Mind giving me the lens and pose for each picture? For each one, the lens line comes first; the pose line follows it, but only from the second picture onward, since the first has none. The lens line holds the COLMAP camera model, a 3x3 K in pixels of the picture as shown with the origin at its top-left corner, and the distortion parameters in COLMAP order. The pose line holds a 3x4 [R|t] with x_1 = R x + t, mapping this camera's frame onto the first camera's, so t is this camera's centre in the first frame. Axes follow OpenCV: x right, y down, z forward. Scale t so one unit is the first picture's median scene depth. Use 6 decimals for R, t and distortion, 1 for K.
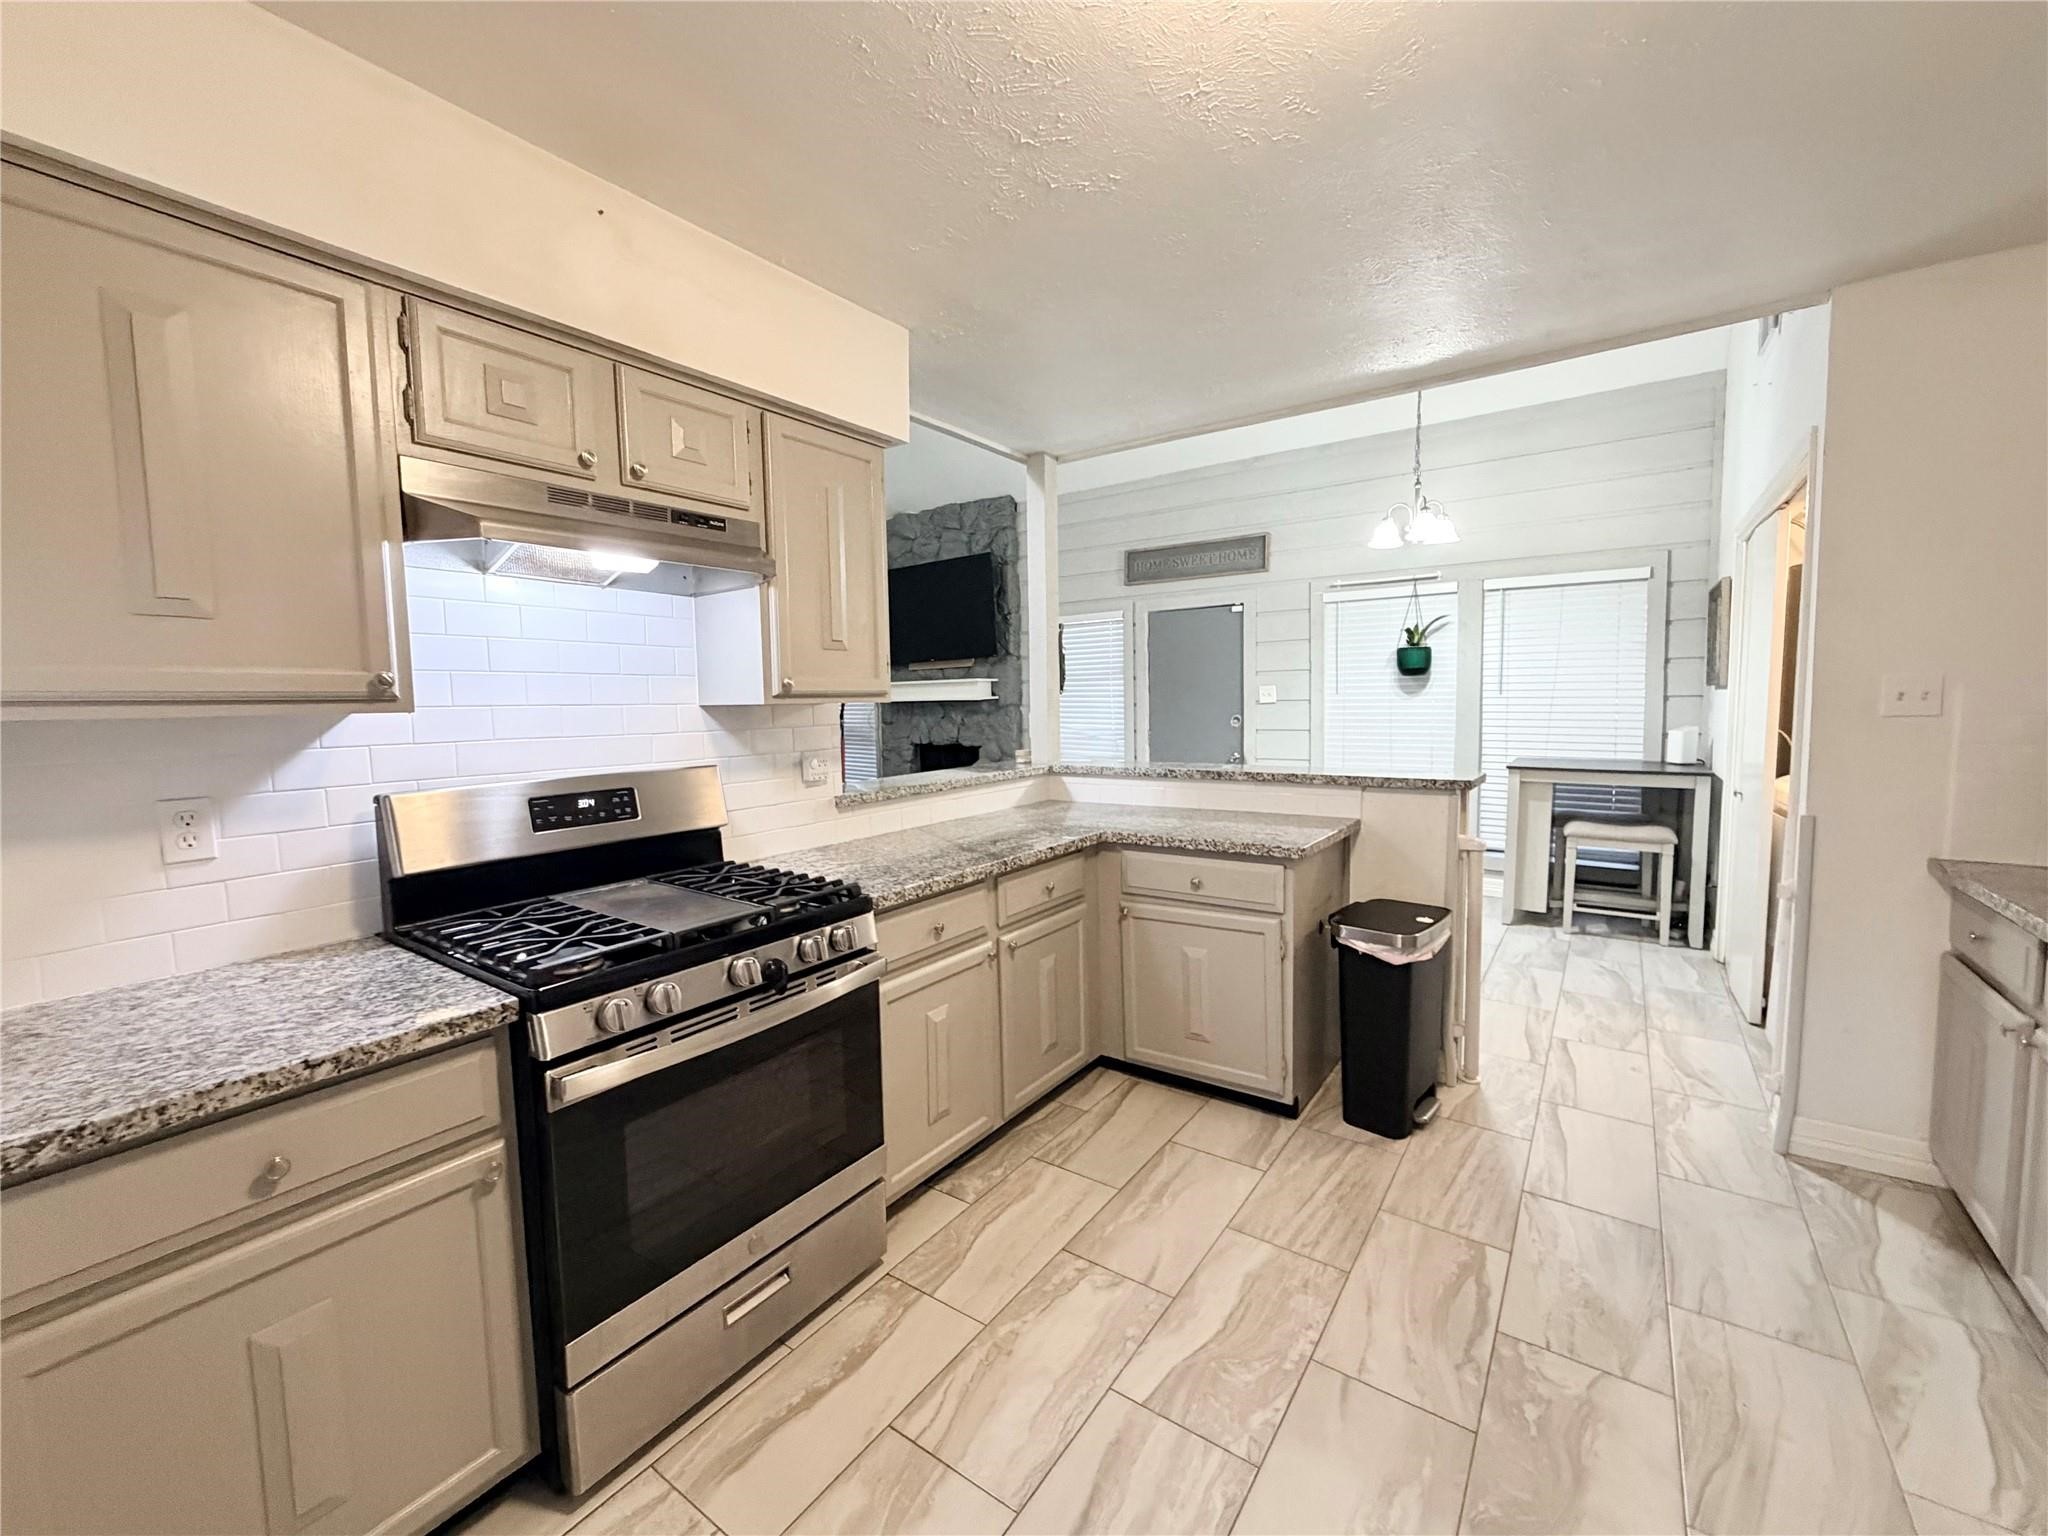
lens RADIAL K [[830.7, 0, 1021.3], [0, 830.7, 771.6], [0, 0, 1]] dist [0.003856, -0.000014]
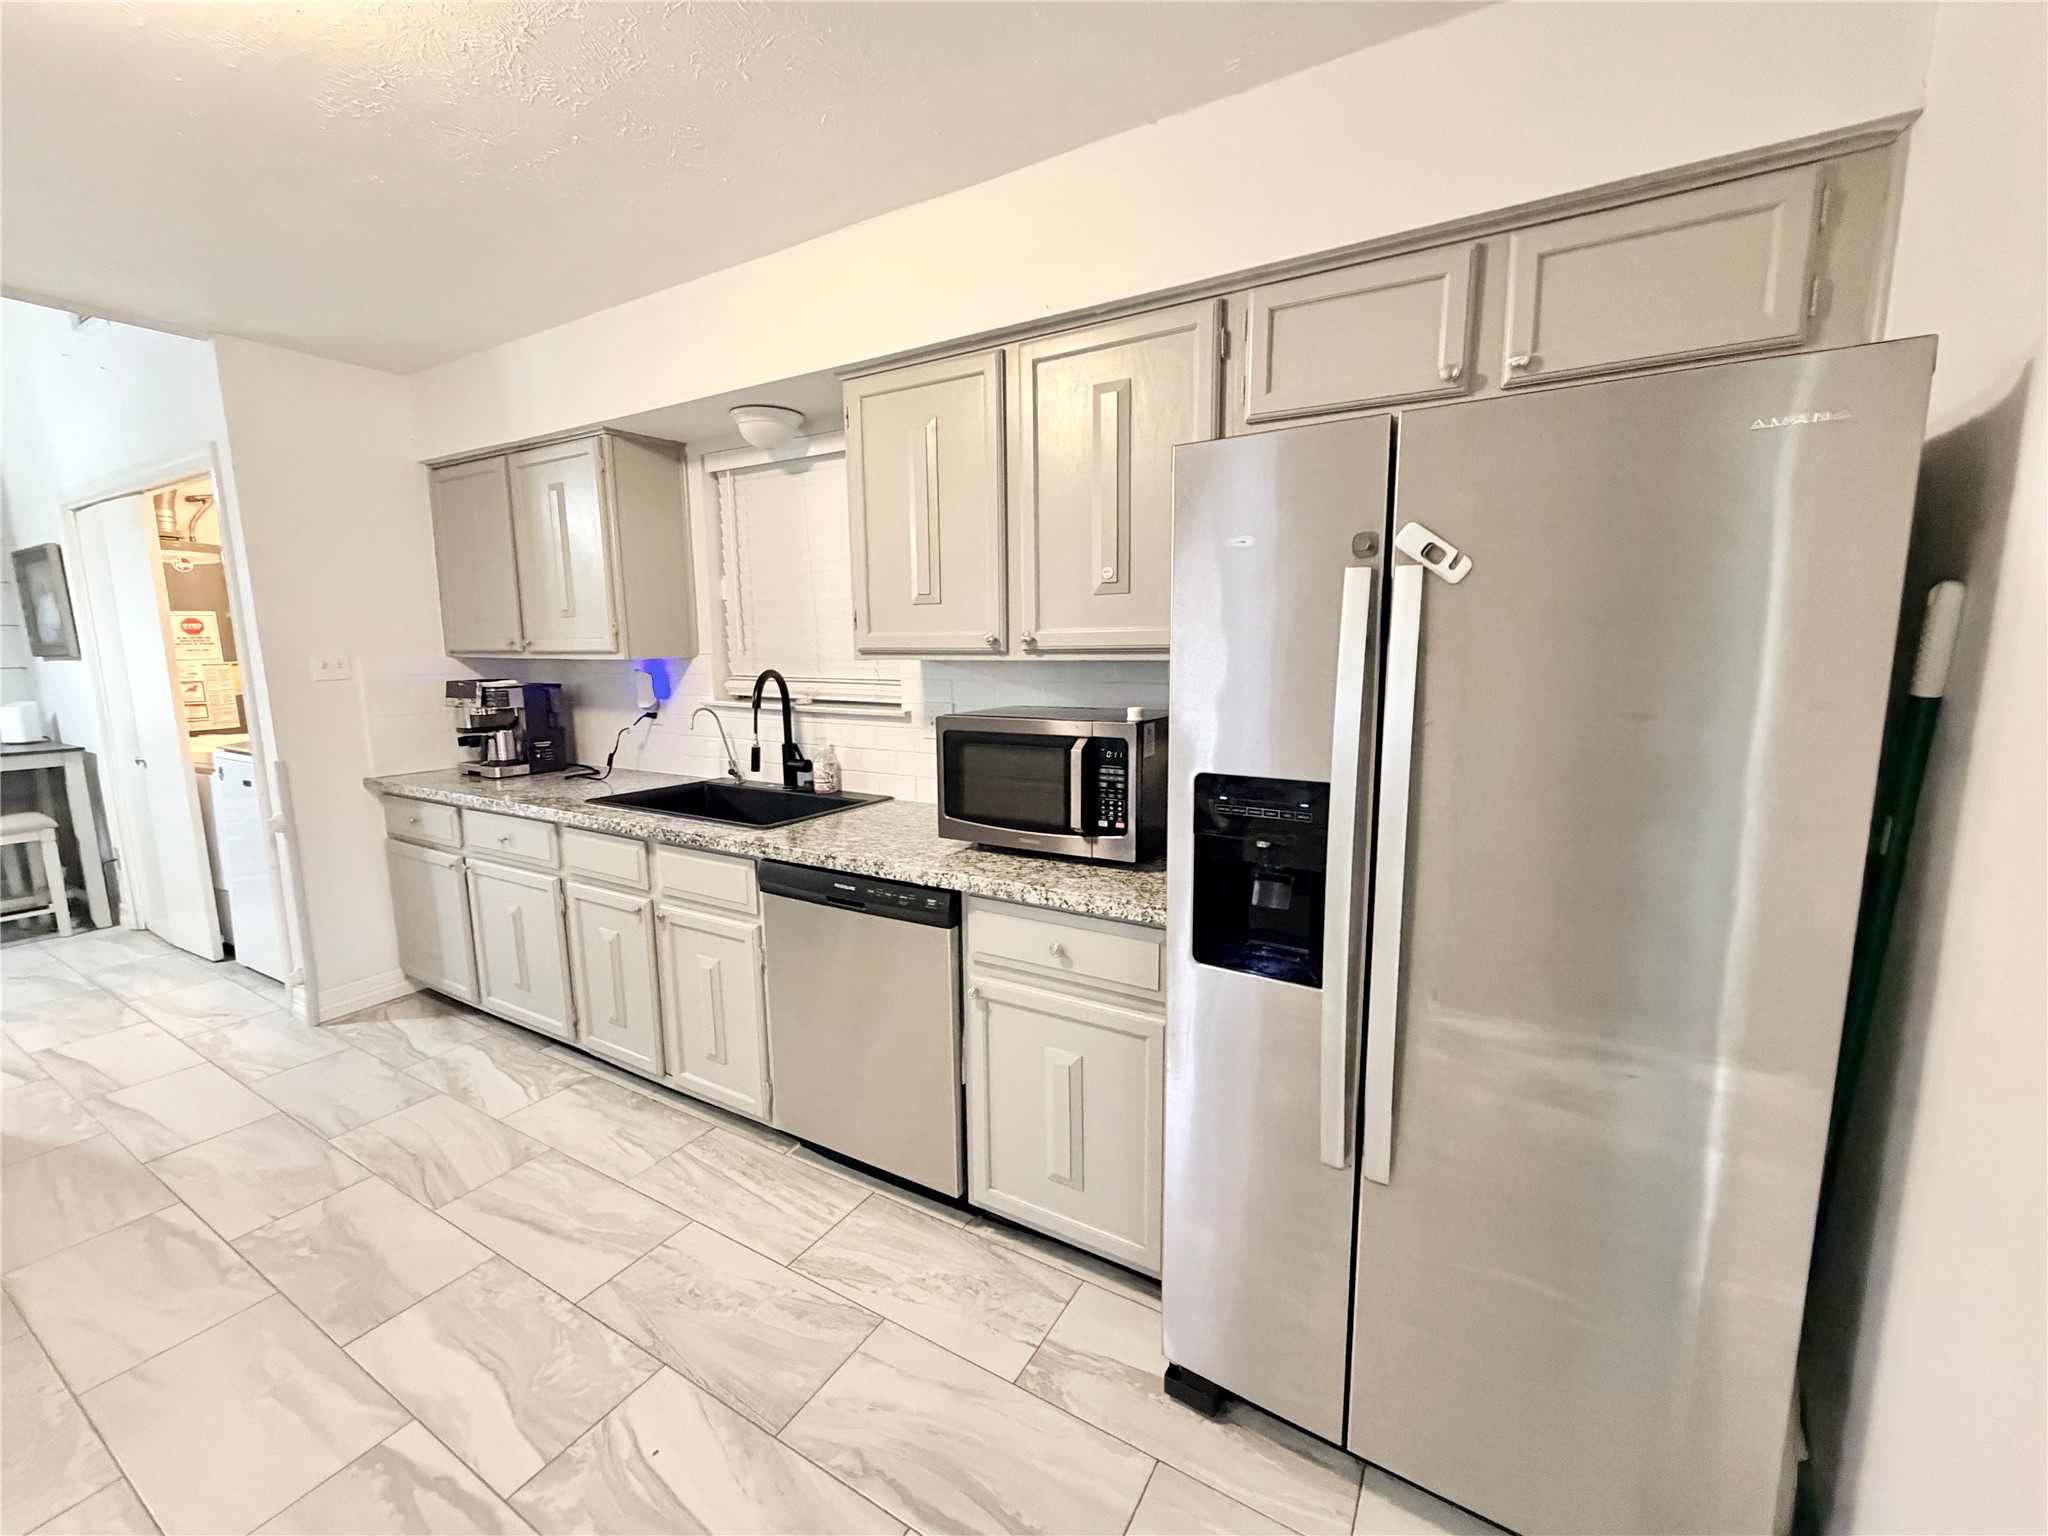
lens RADIAL K [[830.7, 0, 1022.2], [0, 830.7, 773.2], [0, 0, 1]] dist [0.003856, -0.000014]
pose [[-0.082594, -0.134300, 0.987493, -0.427994], [0.098733, 0.984901, 0.142206, 0.003441], [-0.991680, 0.109243, -0.068087, -0.031418]]
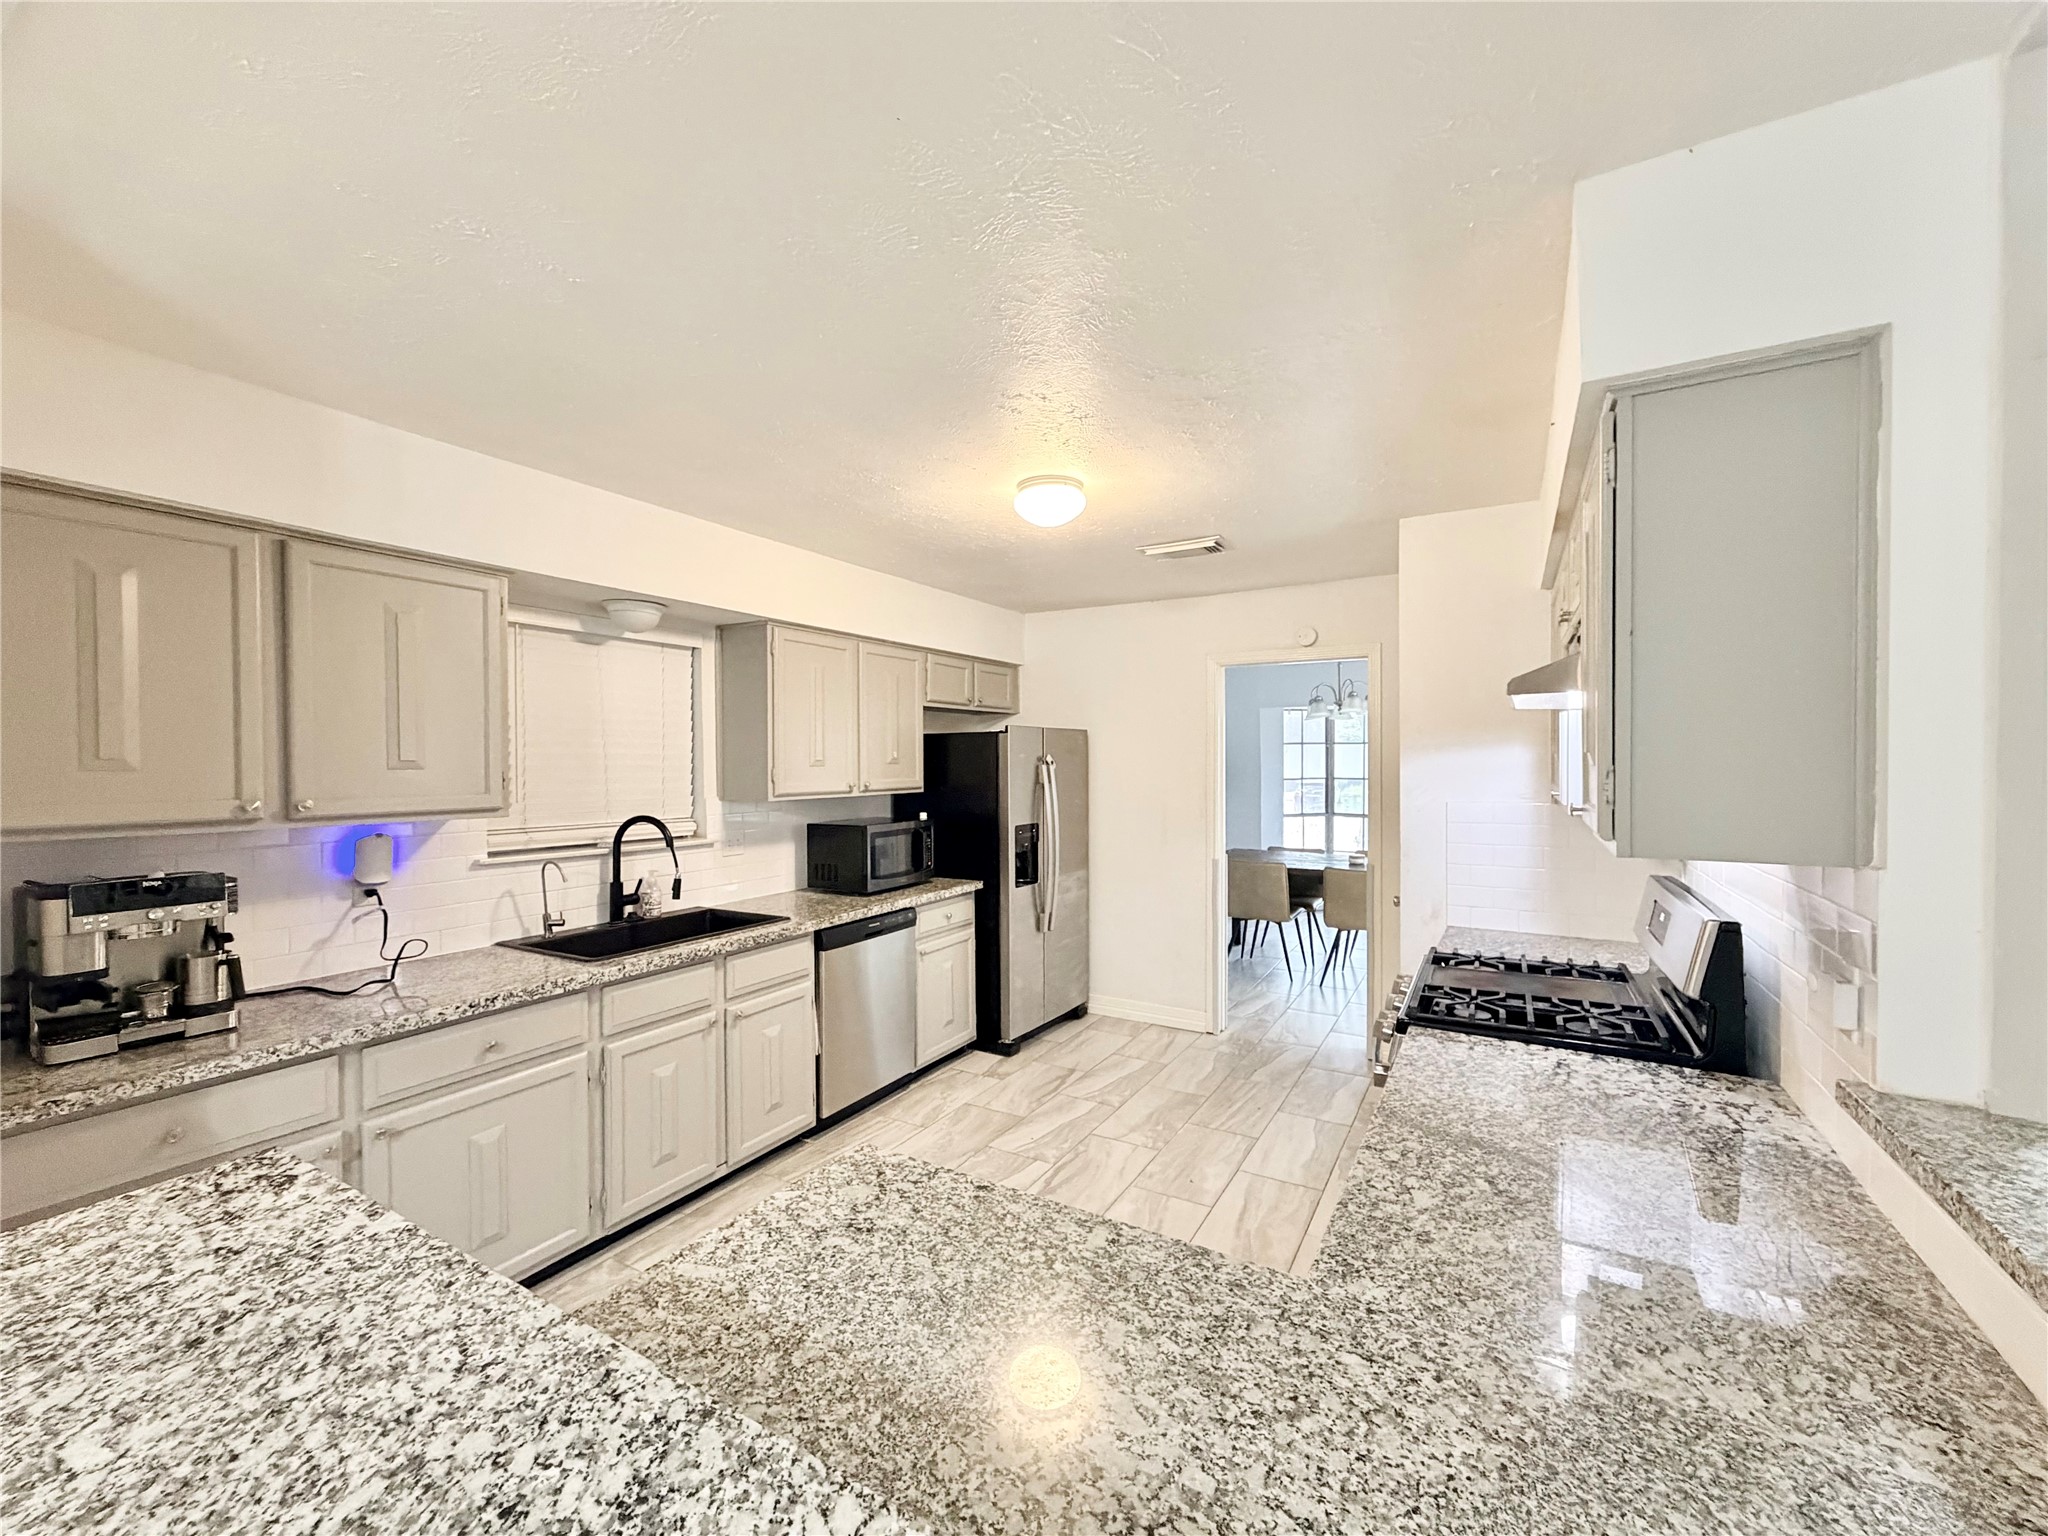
lens RADIAL K [[830.7, 0, 1025.9], [0, 830.7, 767.6], [0, 0, 1]] dist [0.003856, -0.000014]
pose [[-0.994897, 0.023283, -0.098170, 0.337084], [0.013716, 0.995187, 0.097027, -0.224859], [0.099956, 0.095185, -0.990428, 1.742262]]
